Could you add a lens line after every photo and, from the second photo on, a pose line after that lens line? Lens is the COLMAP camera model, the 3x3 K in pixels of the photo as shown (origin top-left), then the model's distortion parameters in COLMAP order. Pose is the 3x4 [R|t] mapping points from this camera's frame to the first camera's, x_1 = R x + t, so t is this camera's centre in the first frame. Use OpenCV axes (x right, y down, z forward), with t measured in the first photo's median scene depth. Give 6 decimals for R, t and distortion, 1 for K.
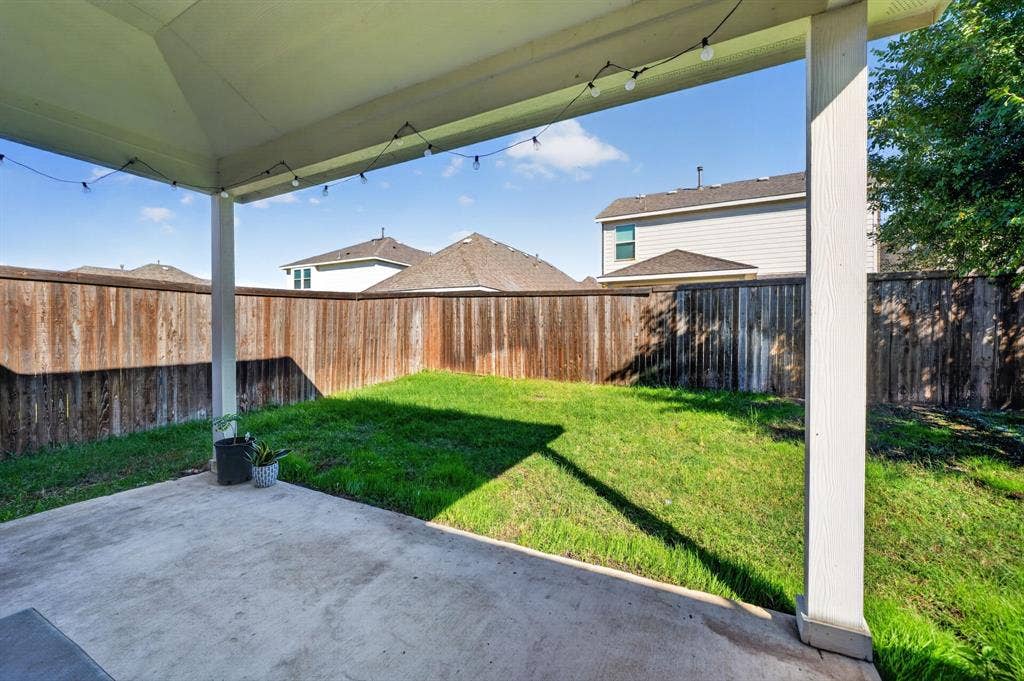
lens RADIAL K [[403.7, 0, 512.6], [0, 403.7, 335.6], [0, 0, 1]] dist [-0.007745, 0.000854]
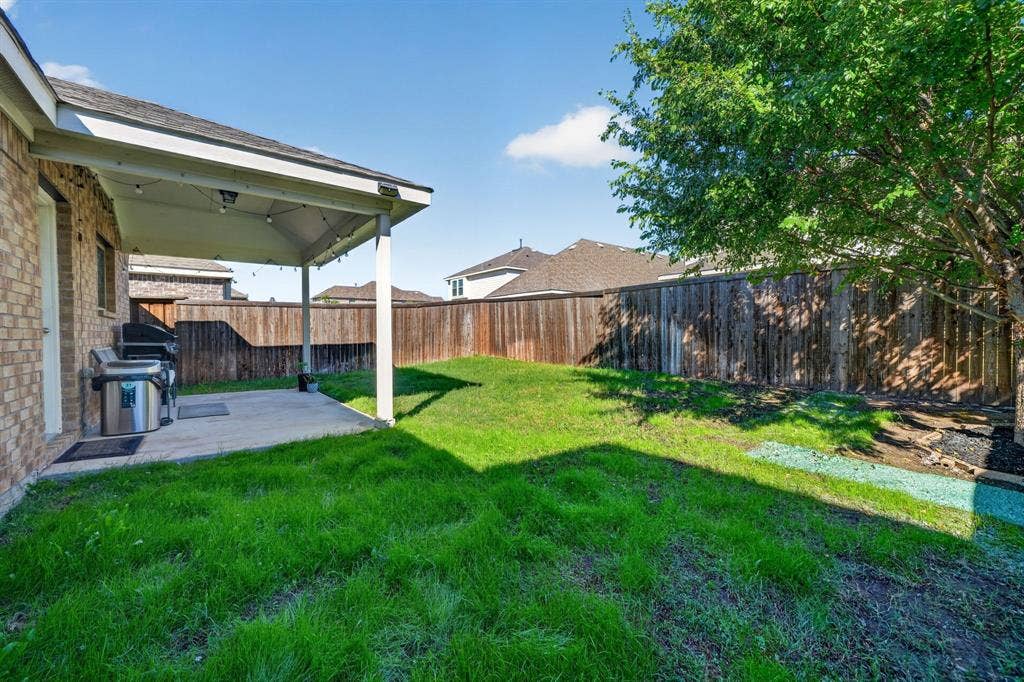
lens RADIAL K [[403.7, 0, 507.6], [0, 403.7, 334.6], [0, 0, 1]] dist [-0.007745, 0.000854]
pose [[0.905579, -0.004564, -0.424153, 0.629170], [0.005261, 0.999986, 0.000473, 0.018971], [0.424145, -0.002660, 0.905591, -0.284034]]
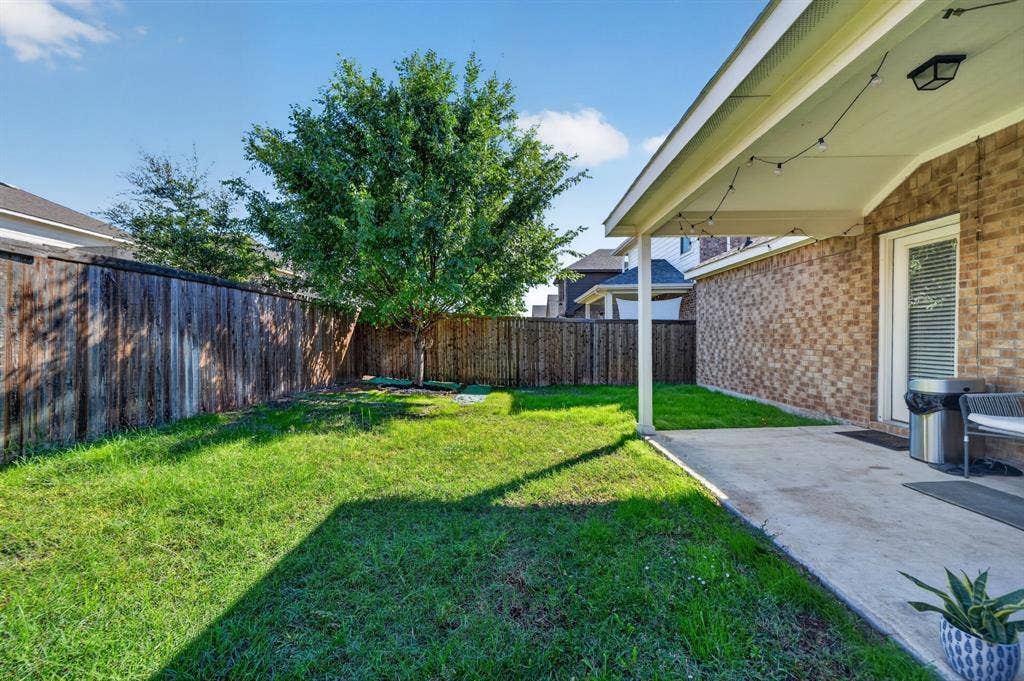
lens RADIAL K [[403.7, 0, 513.1], [0, 403.7, 343.4], [0, 0, 1]] dist [-0.007745, 0.000854]
pose [[-0.455211, -0.007778, 0.890350, -0.348424], [0.016198, 0.999724, 0.017015, -0.003574], [-0.890236, 0.022168, -0.454959, 0.746149]]
